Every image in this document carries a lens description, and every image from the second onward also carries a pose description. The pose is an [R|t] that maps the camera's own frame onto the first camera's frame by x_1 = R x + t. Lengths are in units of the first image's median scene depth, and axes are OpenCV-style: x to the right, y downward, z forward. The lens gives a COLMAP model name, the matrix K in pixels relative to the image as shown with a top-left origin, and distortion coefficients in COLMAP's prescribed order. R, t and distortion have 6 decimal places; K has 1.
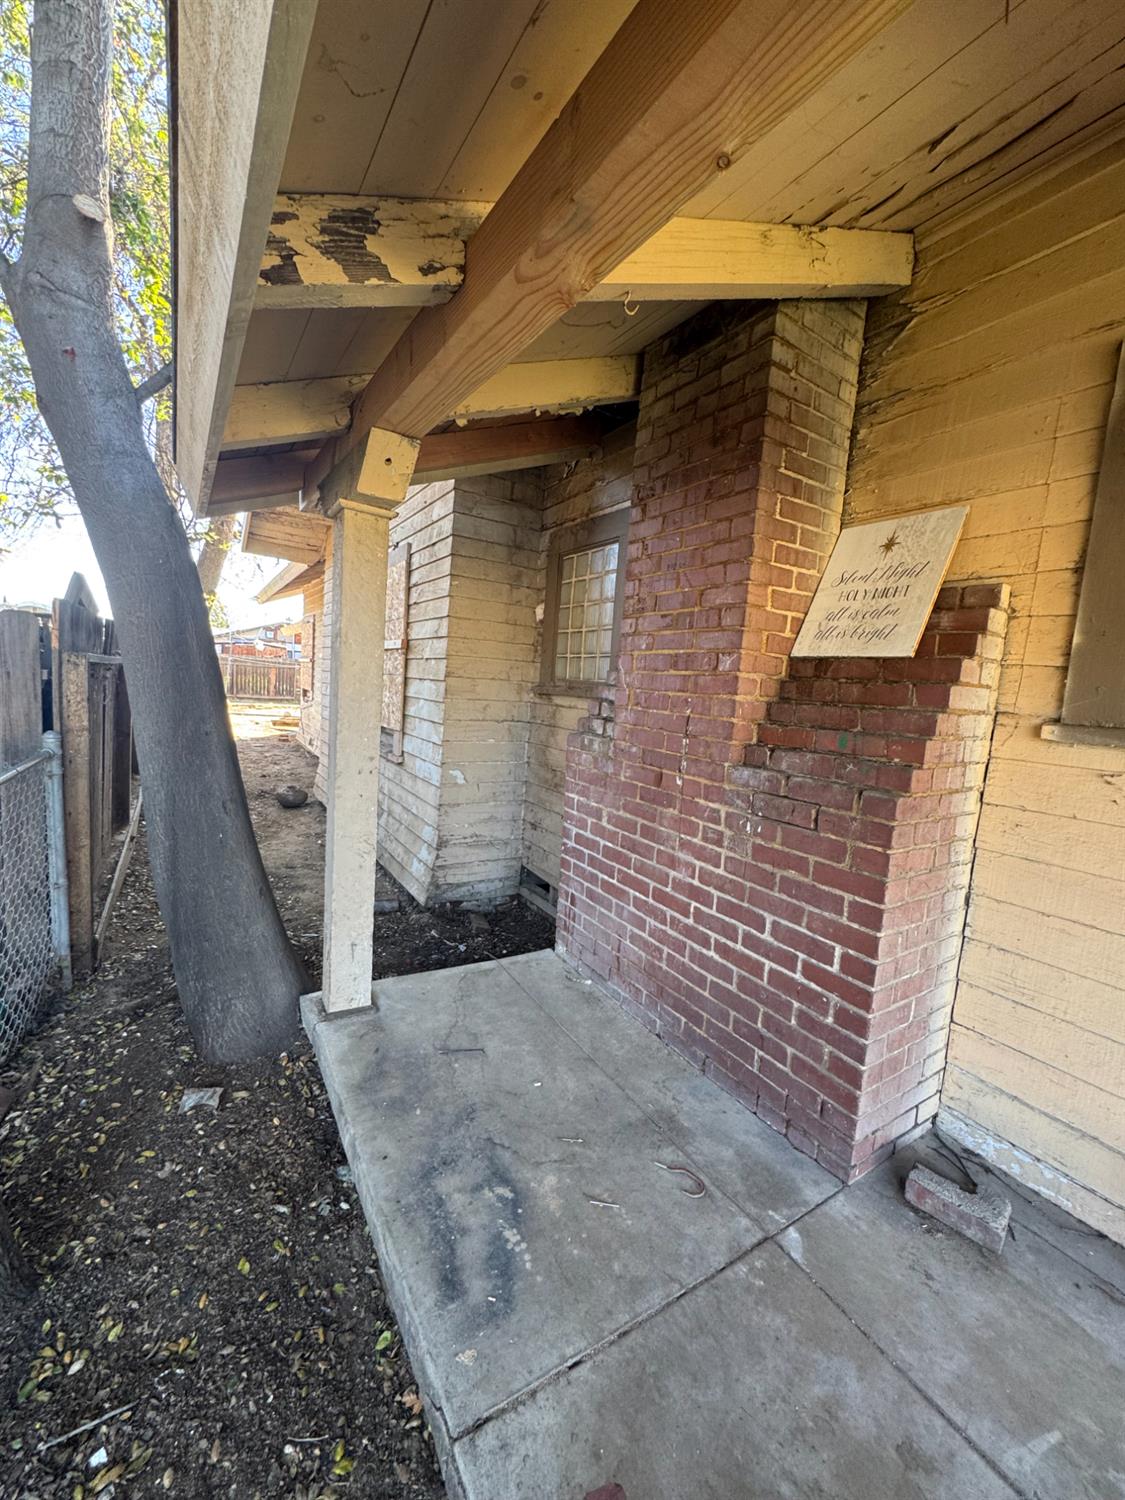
lens RADIAL K [[599.9, 0, 564.0], [0, 599.9, 749.6], [0, 0, 1]] dist [-0.002770, -0.000047]
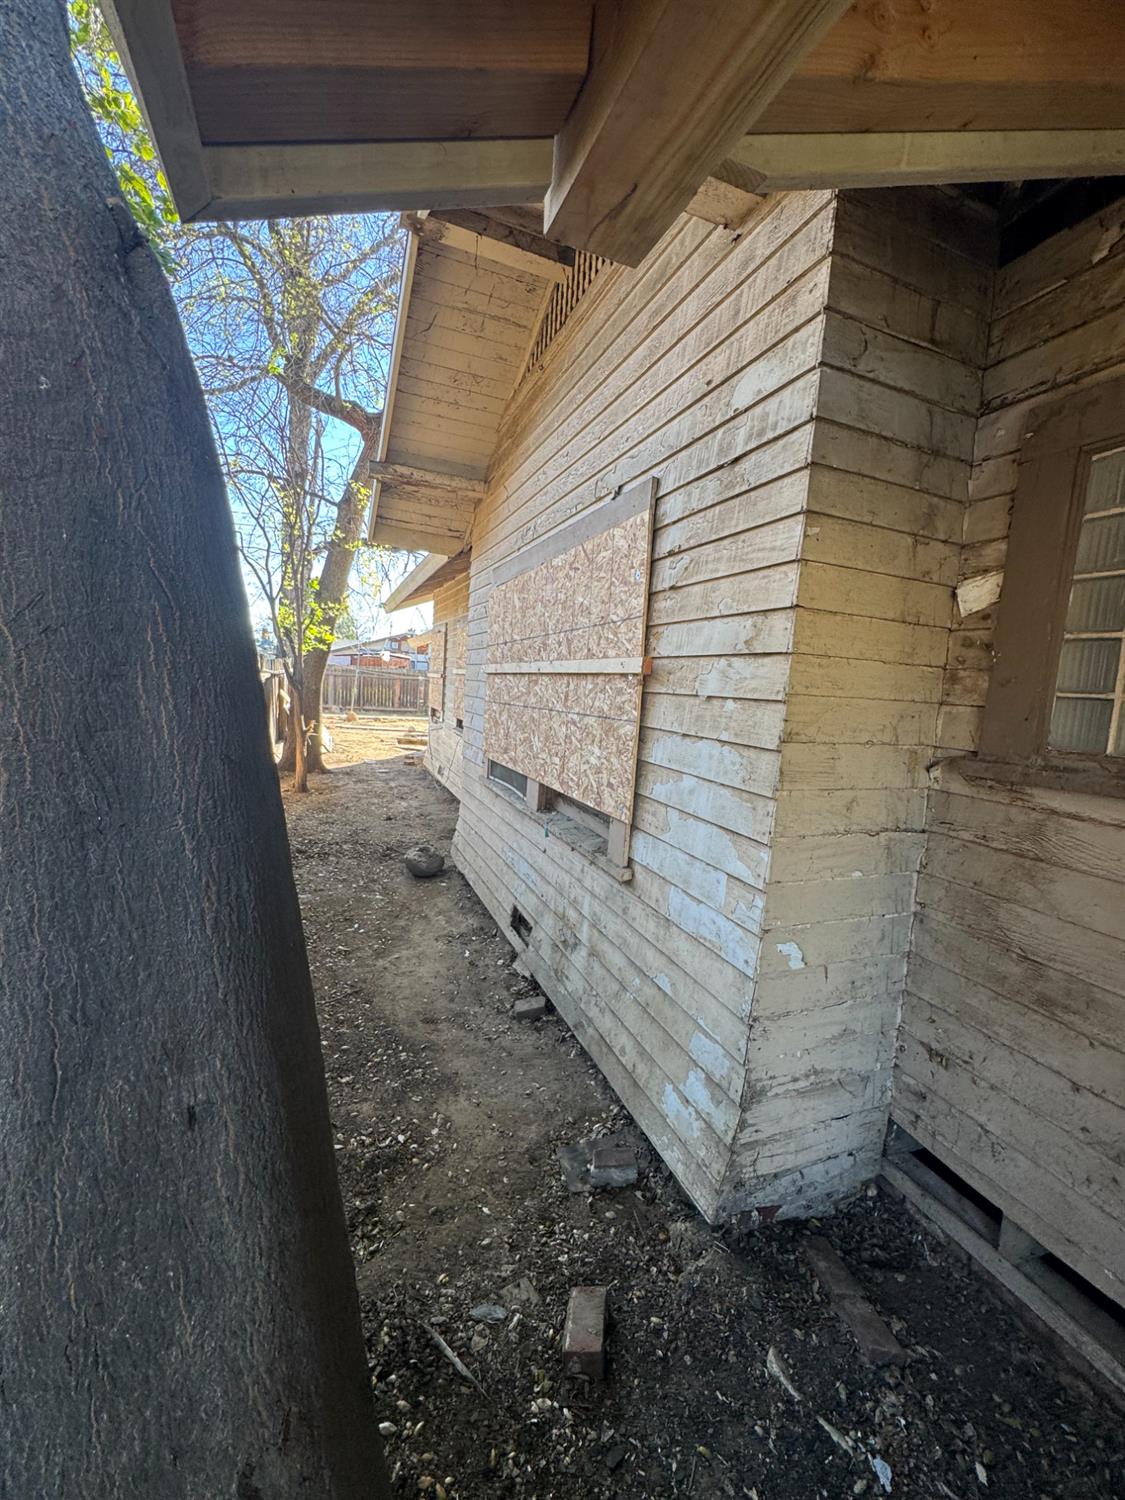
lens RADIAL K [[599.9, 0, 562.1], [0, 599.9, 750.7], [0, 0, 1]] dist [-0.002770, -0.000047]
pose [[0.983750, 0.013668, -0.179024, -0.241490], [-0.015120, 0.999863, -0.006749, -0.095284], [0.178907, 0.009346, 0.983822, 0.459968]]
